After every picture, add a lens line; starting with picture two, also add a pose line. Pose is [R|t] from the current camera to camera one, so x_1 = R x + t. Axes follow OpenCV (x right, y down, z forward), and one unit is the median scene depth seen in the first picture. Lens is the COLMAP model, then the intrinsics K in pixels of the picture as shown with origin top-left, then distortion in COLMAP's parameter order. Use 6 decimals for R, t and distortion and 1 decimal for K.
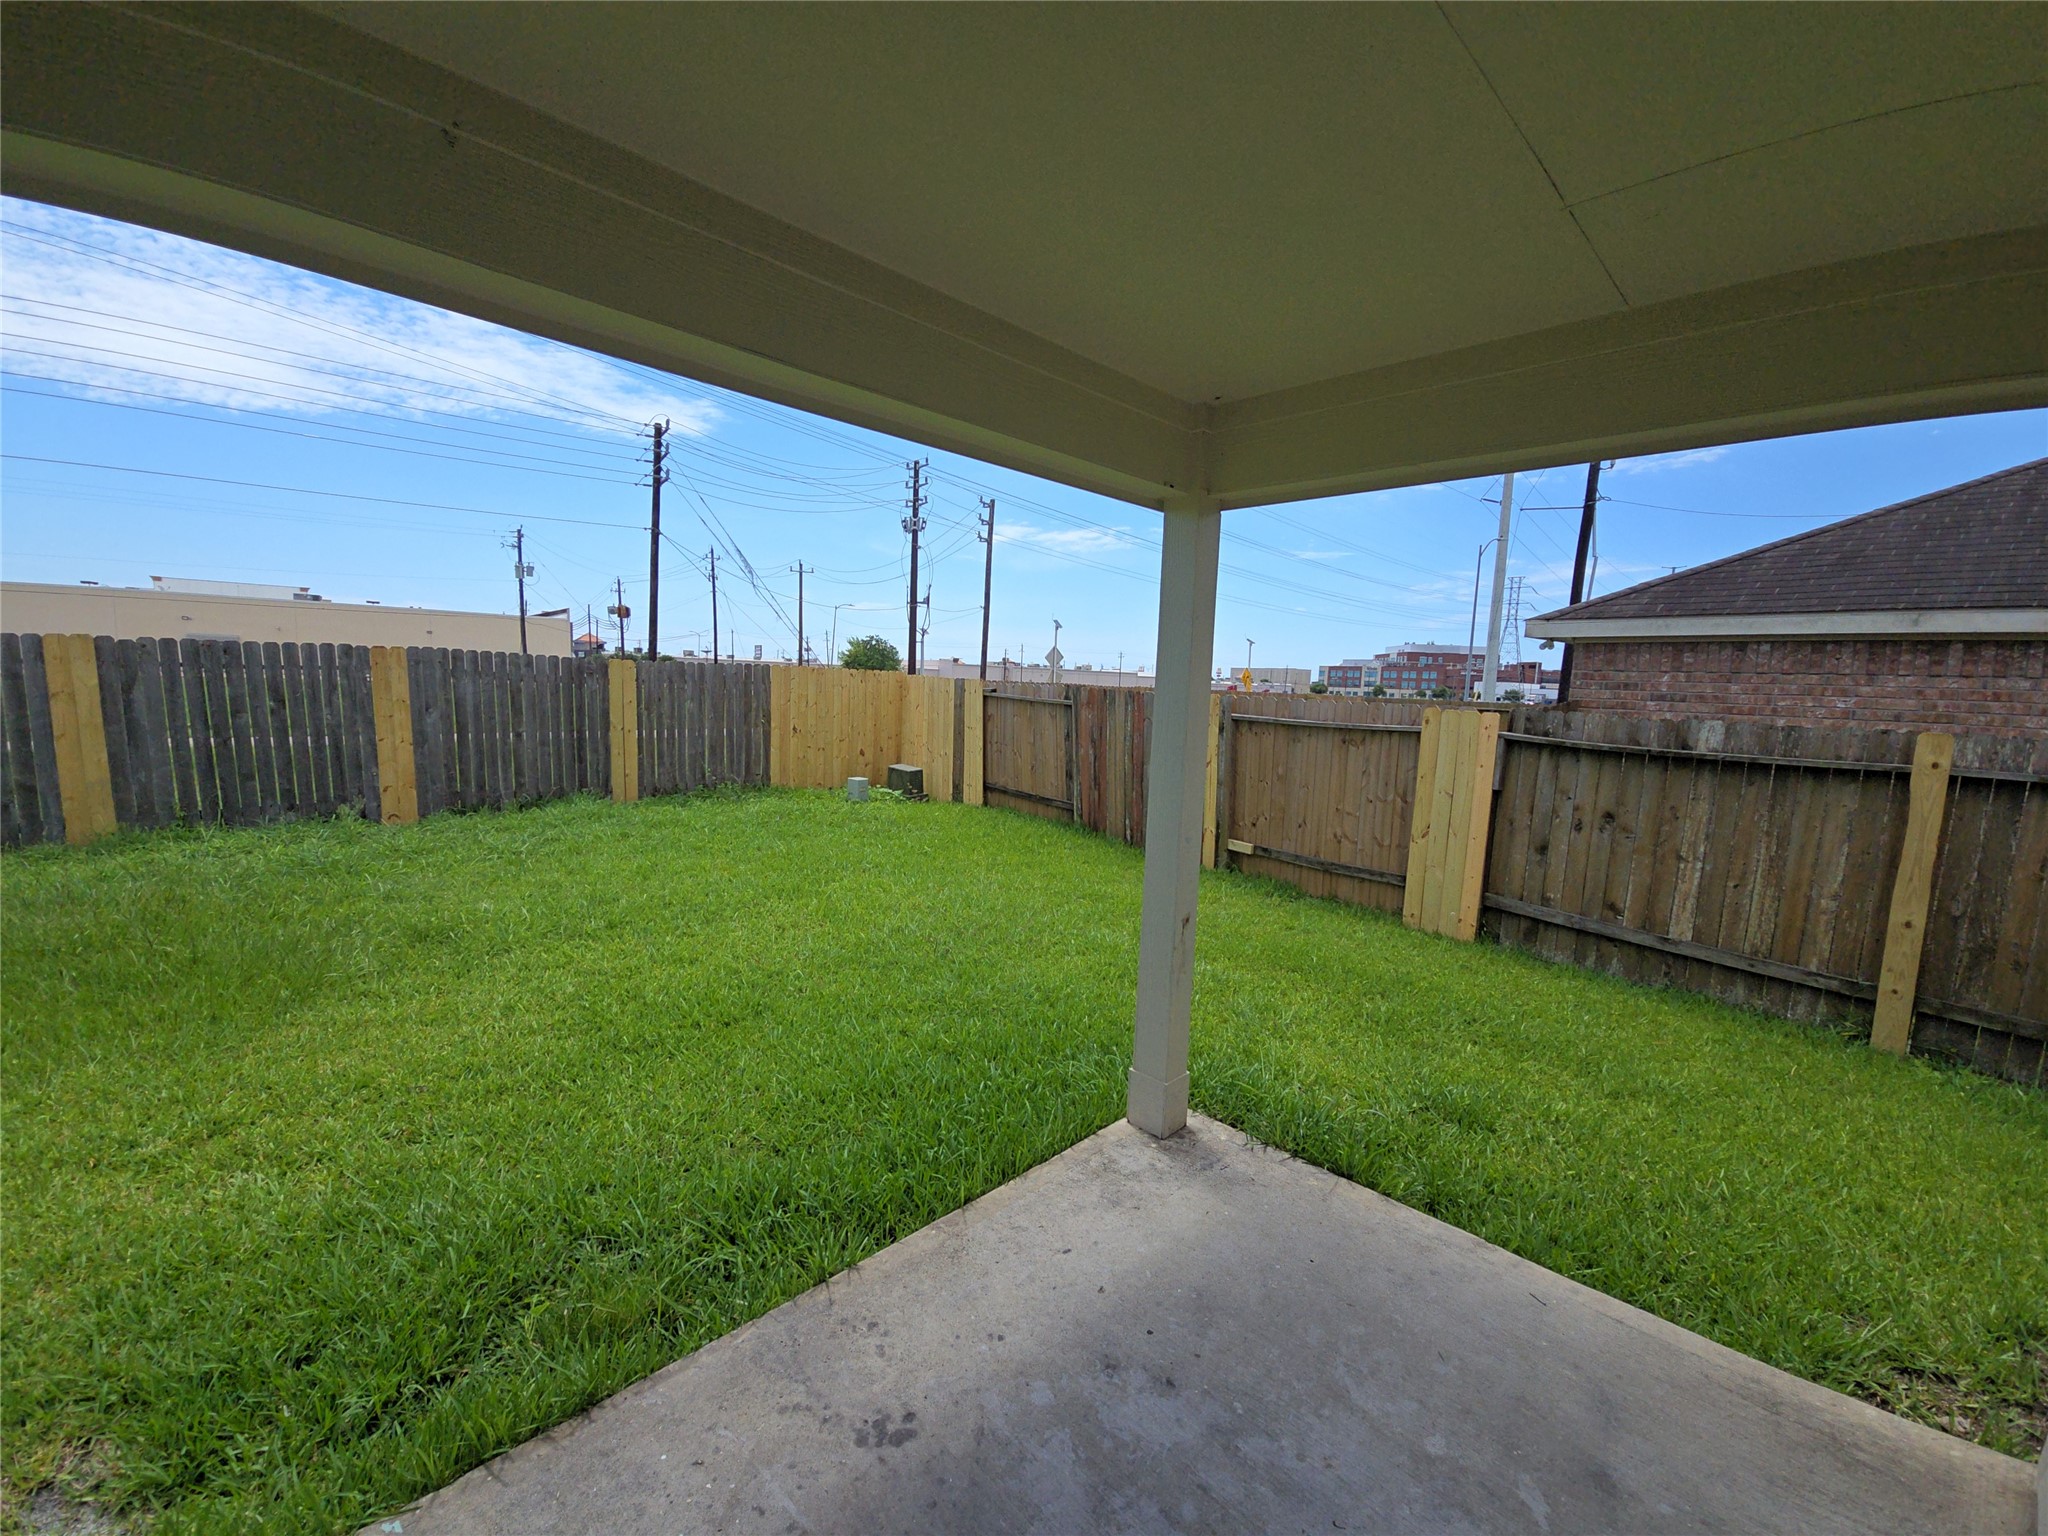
lens RADIAL K [[865.0, 0, 1020.8], [0, 865.0, 778.8], [0, 0, 1]] dist [-0.003471, -0.000545]
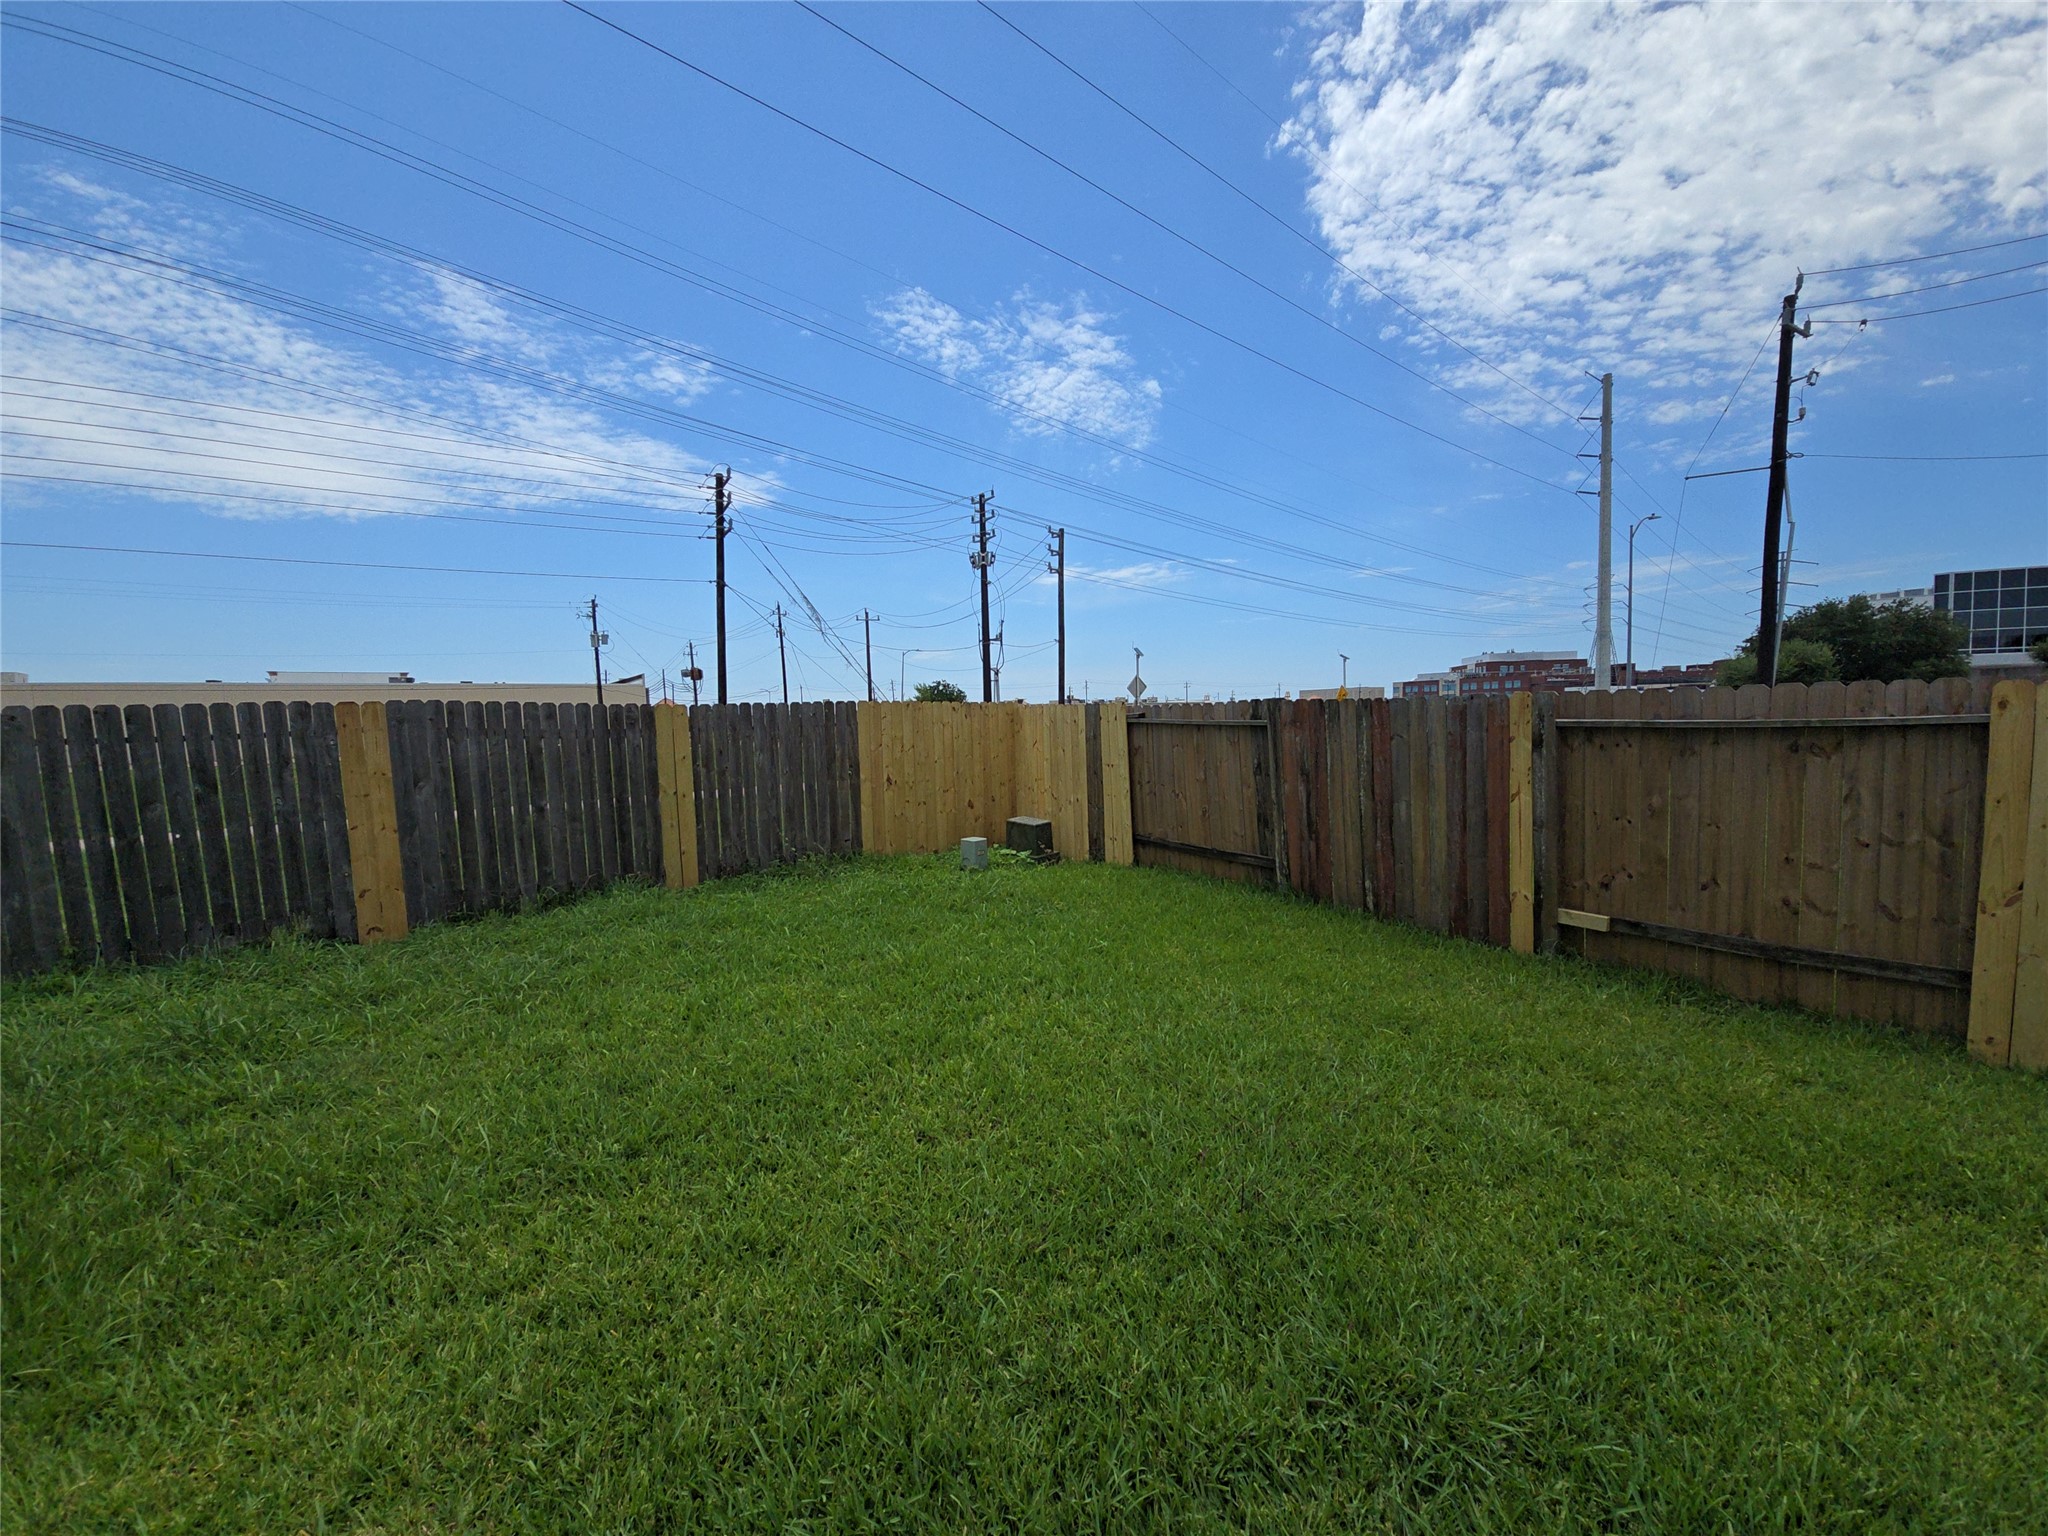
lens RADIAL K [[827.0, 0, 1013.3], [0, 827.0, 776.0], [0, 0, 1]] dist [-0.009486, -0.000190]
pose [[0.995574, -0.058879, -0.073245, -0.100022], [0.055309, 0.997224, -0.049852, -0.018680], [0.075977, 0.045581, 0.996067, 0.273369]]
